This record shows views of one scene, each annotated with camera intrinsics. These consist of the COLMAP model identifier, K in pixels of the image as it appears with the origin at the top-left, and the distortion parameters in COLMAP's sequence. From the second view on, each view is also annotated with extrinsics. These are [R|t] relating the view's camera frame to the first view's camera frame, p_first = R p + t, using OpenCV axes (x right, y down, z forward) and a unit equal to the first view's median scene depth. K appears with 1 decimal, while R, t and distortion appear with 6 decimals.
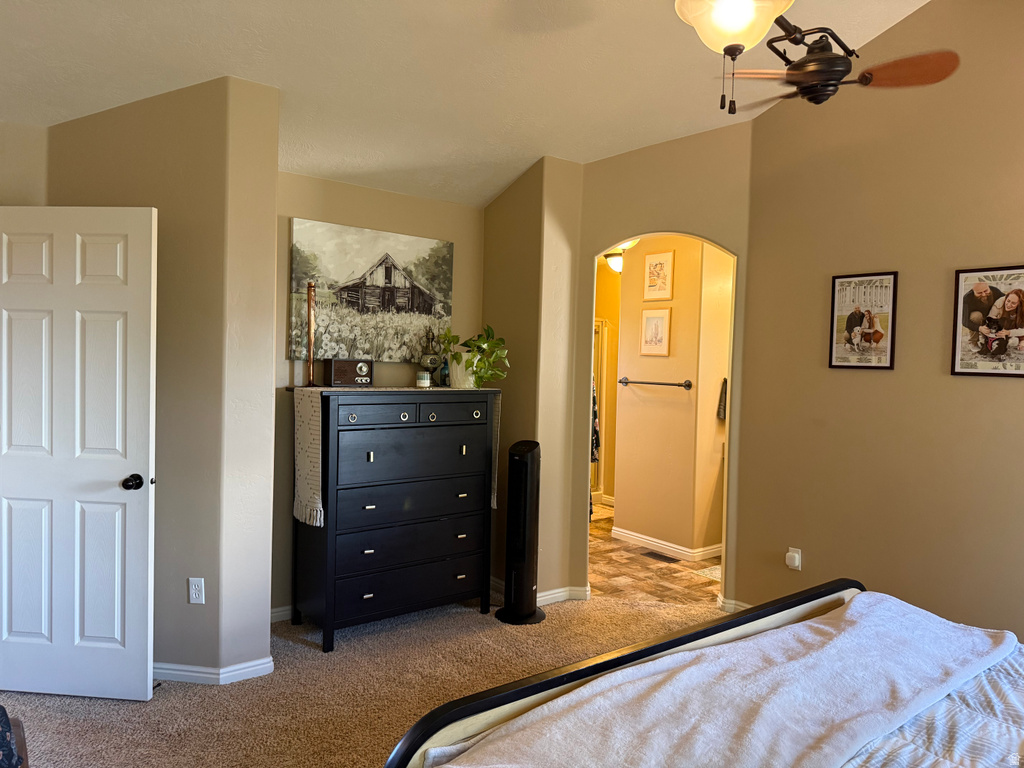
lens RADIAL K [[723.4, 0, 511.2], [0, 723.4, 382.0], [0, 0, 1]] dist [0.091195, -0.116674]
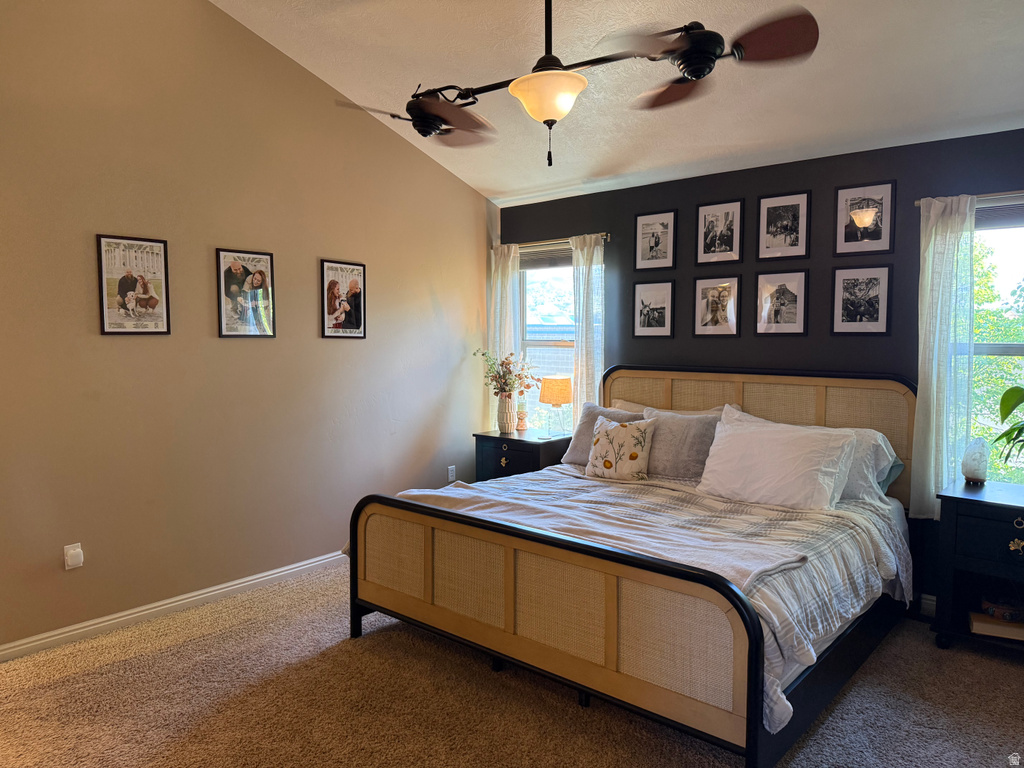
lens RADIAL K [[723.4, 0, 510.7], [0, 723.4, 385.8], [0, 0, 1]] dist [0.091195, -0.116674]
pose [[-0.190586, -0.109992, 0.975489, -0.601279], [0.020488, 0.993041, 0.115974, -0.054856], [-0.981457, 0.042089, -0.187006, 0.706778]]
